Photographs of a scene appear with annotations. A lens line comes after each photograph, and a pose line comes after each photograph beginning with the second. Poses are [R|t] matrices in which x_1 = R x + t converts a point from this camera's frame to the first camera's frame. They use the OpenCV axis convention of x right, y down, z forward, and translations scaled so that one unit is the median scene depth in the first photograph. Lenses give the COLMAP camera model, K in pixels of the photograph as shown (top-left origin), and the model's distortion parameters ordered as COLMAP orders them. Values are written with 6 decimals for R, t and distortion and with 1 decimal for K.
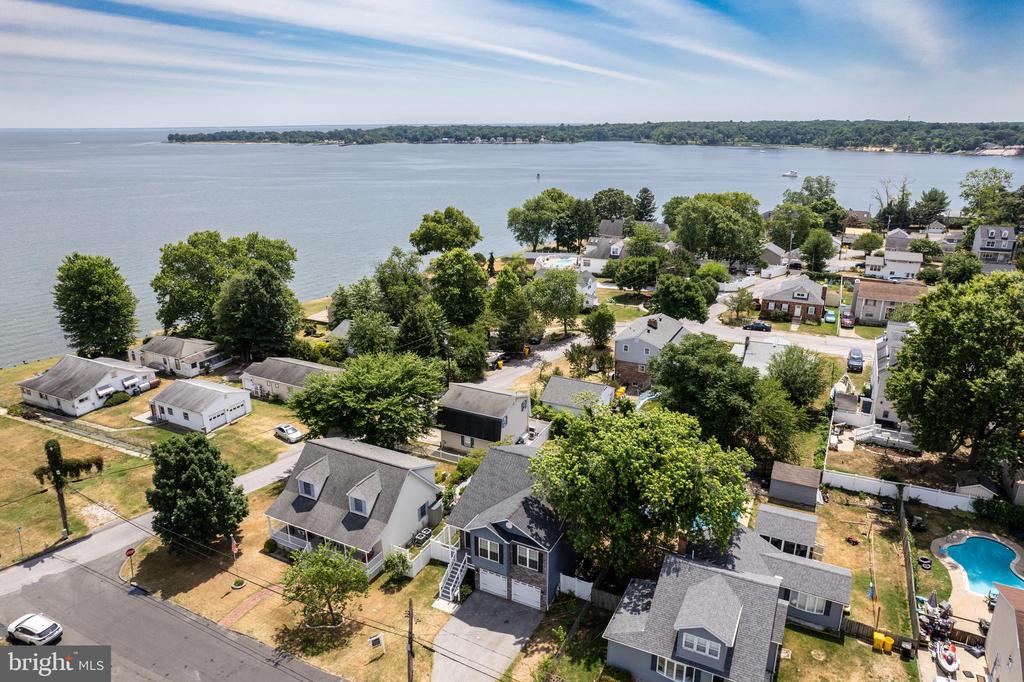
lens RADIAL K [[658.6, 0, 512.0], [0, 658.6, 341.0], [0, 0, 1]] dist [-0.075101, 0.068036]
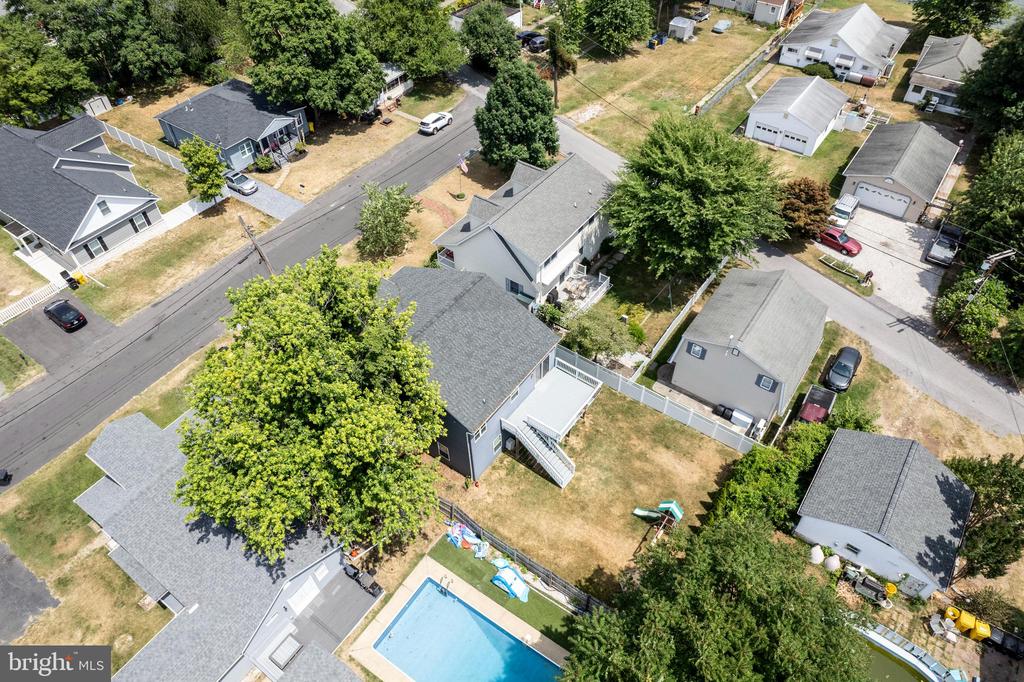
lens RADIAL K [[658.6, 0, 512.0], [0, 658.6, 341.0], [0, 0, 1]] dist [-0.075101, 0.068036]
pose [[-0.149499, 0.734351, -0.662101, 0.483685], [-0.297849, 0.605076, 0.738356, -0.329526], [0.942834, 0.307590, 0.128267, 0.913232]]
